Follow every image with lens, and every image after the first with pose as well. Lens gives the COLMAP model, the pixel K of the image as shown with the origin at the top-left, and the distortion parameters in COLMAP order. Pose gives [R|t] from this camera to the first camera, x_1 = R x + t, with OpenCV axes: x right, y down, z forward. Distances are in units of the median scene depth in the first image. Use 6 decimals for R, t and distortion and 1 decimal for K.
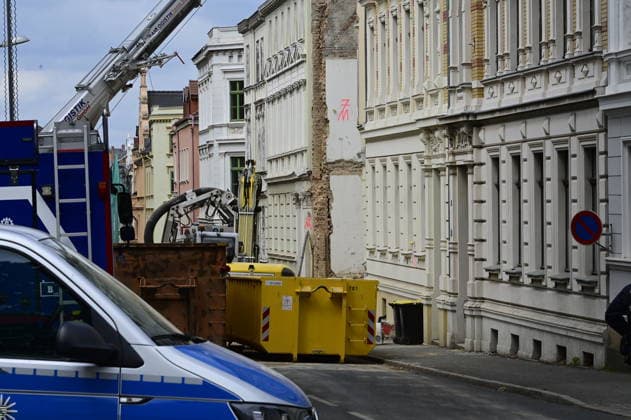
lens RADIAL K [[2553.9, 0, 315.5], [0, 2553.9, 210.0], [0, 0, 1]] dist [-0.053867, 0.828547]
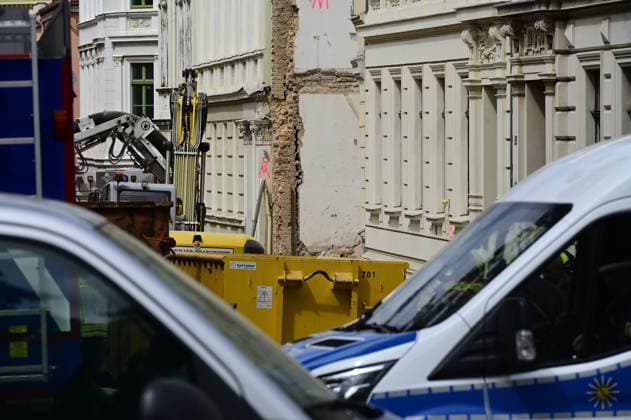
lens RADIAL K [[3865.9, 0, 315.5], [0, 3865.9, 210.0], [0, 0, 1]] dist [-0.080672, 14.723991]
pose [[0.999728, 0.007138, 0.022188, -0.016003], [-0.007517, 0.999827, 0.017021, -0.001254], [-0.022063, -0.017183, 0.999609, 0.035737]]
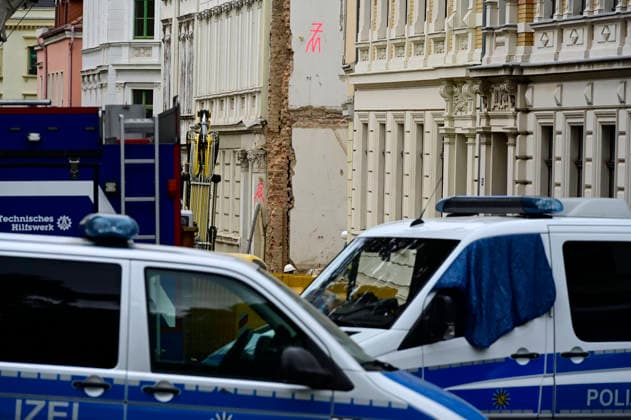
lens RADIAL K [[3865.9, 0, 315.5], [0, 3865.9, 210.0], [0, 0, 1]] dist [-0.080672, 14.723991]
pose [[0.999024, 0.032806, 0.029594, -0.026662], [-0.033215, 0.999358, 0.013440, -0.007266], [-0.029134, -0.014410, 0.999472, -0.126565]]
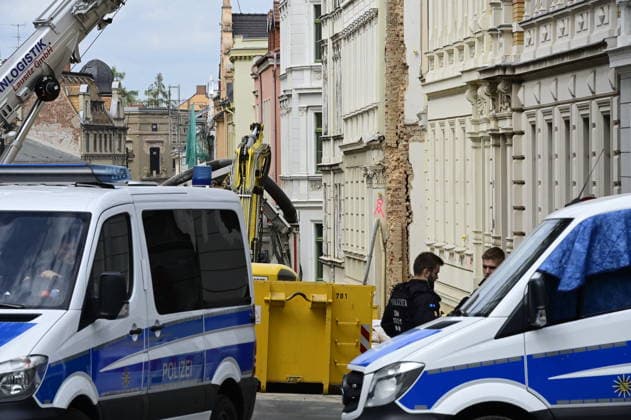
lens RADIAL K [[3865.9, 0, 315.5], [0, 3865.9, 210.0], [0, 0, 1]] dist [-0.080672, 14.723991]
pose [[0.998164, 0.005021, -0.060369, 0.062419], [-0.004635, 0.999968, 0.006540, -0.002012], [0.060400, -0.006248, 0.998155, -0.123788]]
